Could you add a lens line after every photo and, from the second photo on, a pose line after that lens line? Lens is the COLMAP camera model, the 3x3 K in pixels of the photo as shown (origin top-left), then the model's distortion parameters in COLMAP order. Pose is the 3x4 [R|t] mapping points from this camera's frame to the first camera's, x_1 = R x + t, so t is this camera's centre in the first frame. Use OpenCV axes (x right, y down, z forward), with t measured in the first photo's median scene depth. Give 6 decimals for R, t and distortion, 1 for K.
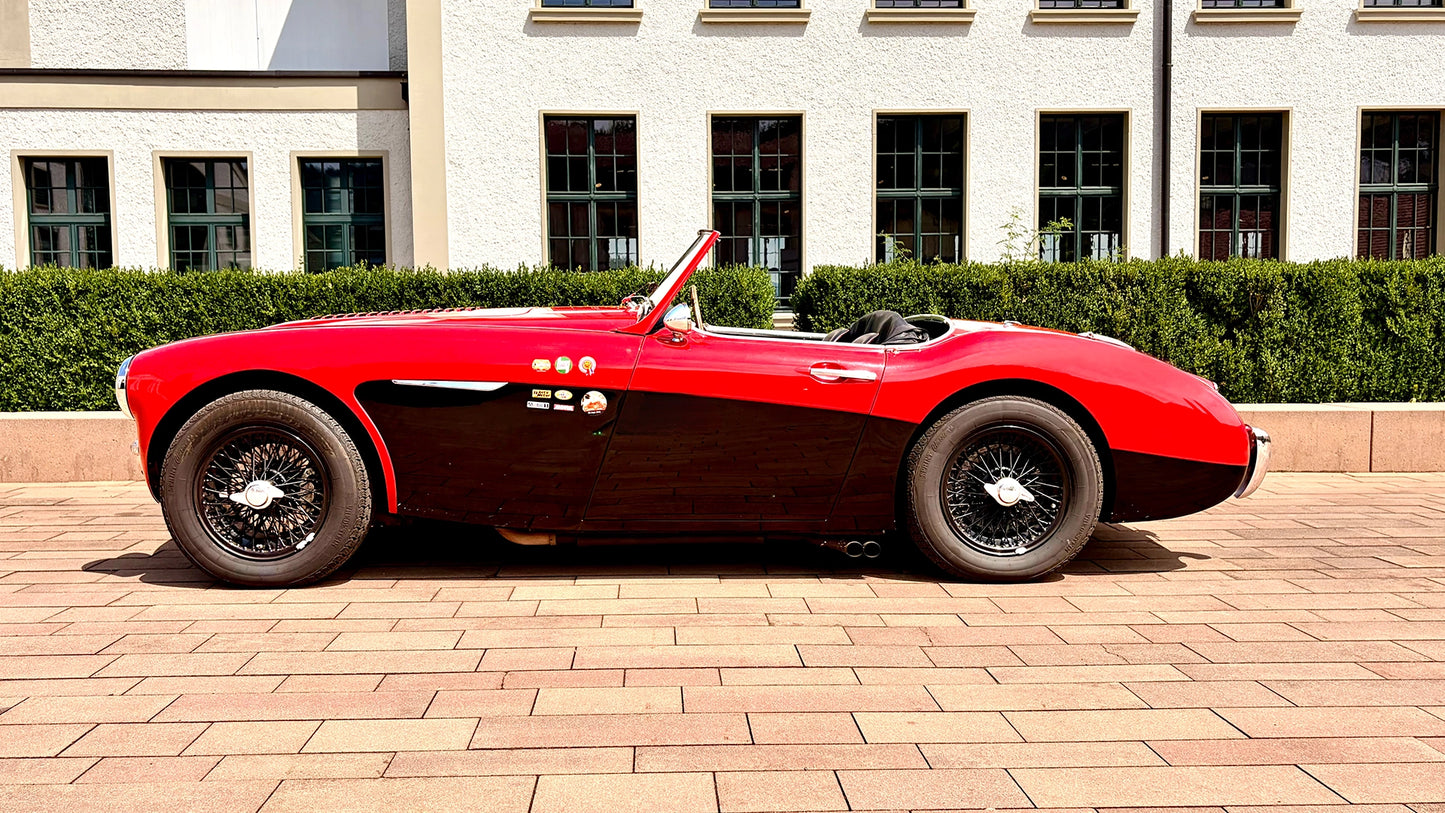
lens RADIAL K [[1220.0, 0, 657.2], [0, 1220.0, 404.5], [0, 0, 1]] dist [0.017536, -0.000023]
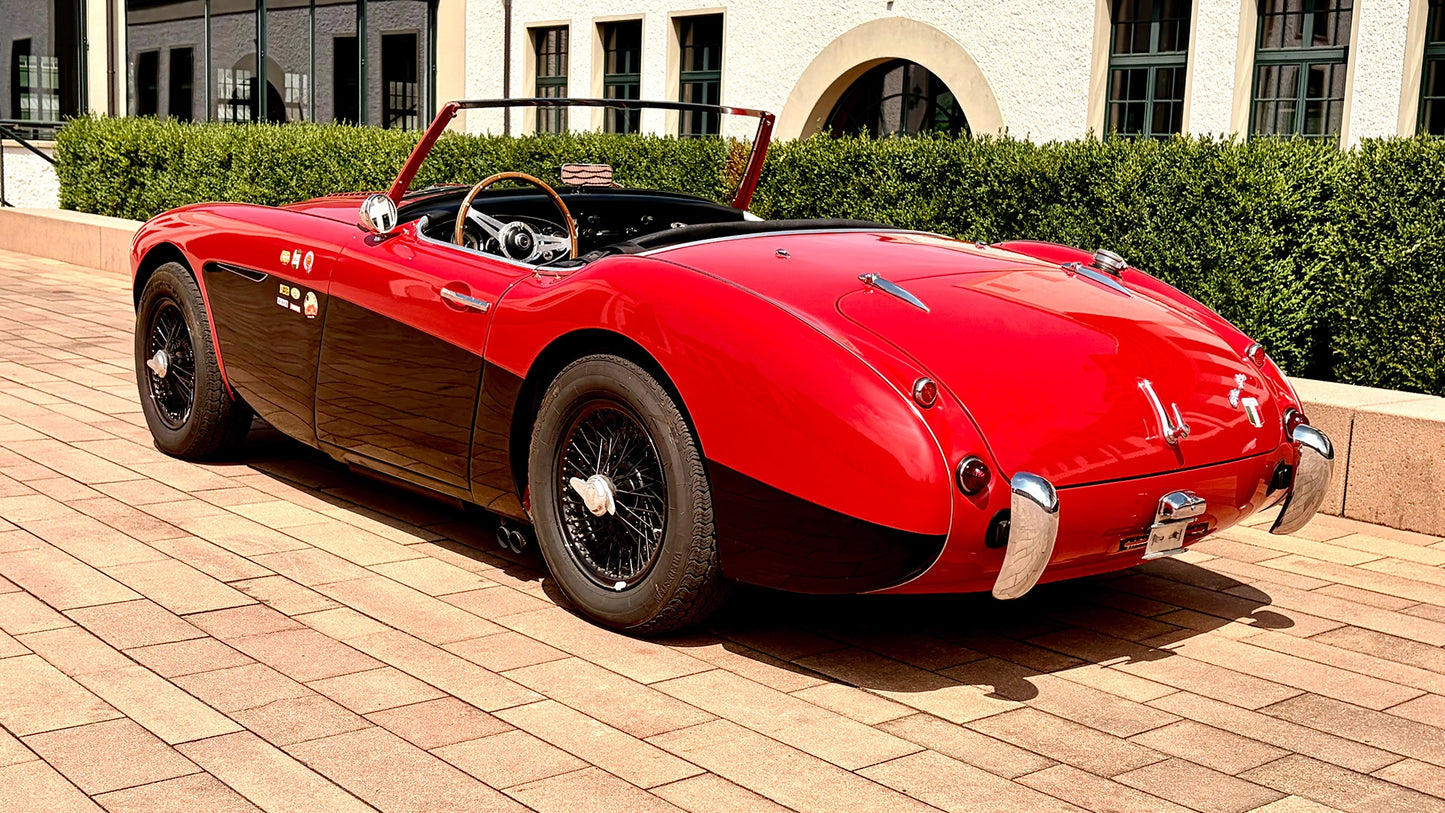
lens RADIAL K [[1638.9, 0, 722.5], [0, 1638.9, 406.5], [0, 0, 1]] dist [0.029096, 0.014603]
pose [[0.631993, 0.141163, -0.762009, 1.026547], [-0.091395, 0.989985, 0.107595, -0.082173], [0.769566, 0.001645, 0.638565, 0.473307]]
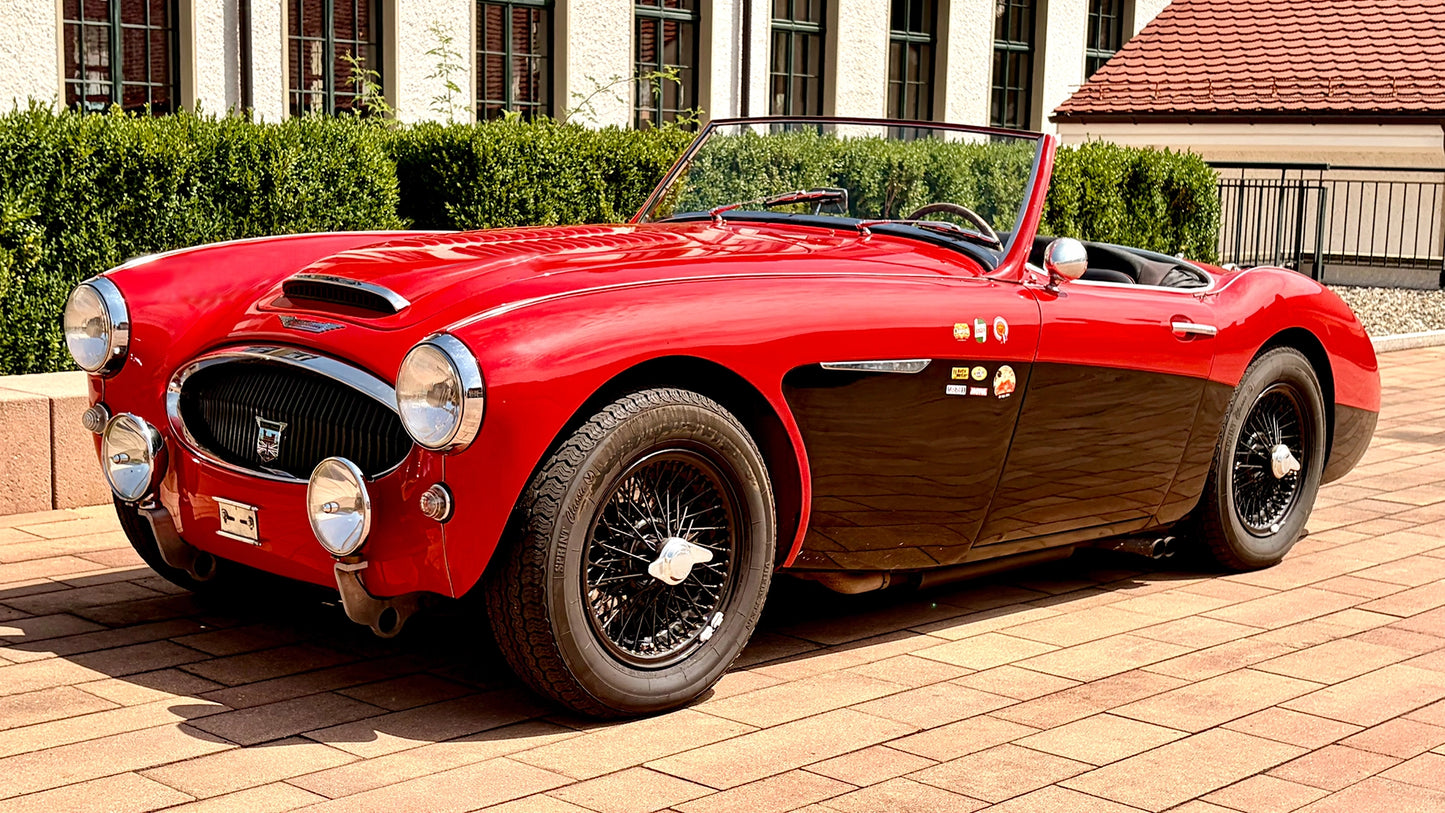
lens RADIAL K [[2069.8, 0, 650.2], [0, 2069.8, 407.8], [0, 0, 1]] dist [0.080667, -0.014300]
pose [[0.714189, -0.057750, 0.697566, -1.038822], [0.015516, 0.997652, 0.066708, -0.070081], [-0.699781, -0.036819, 0.713408, 0.274381]]
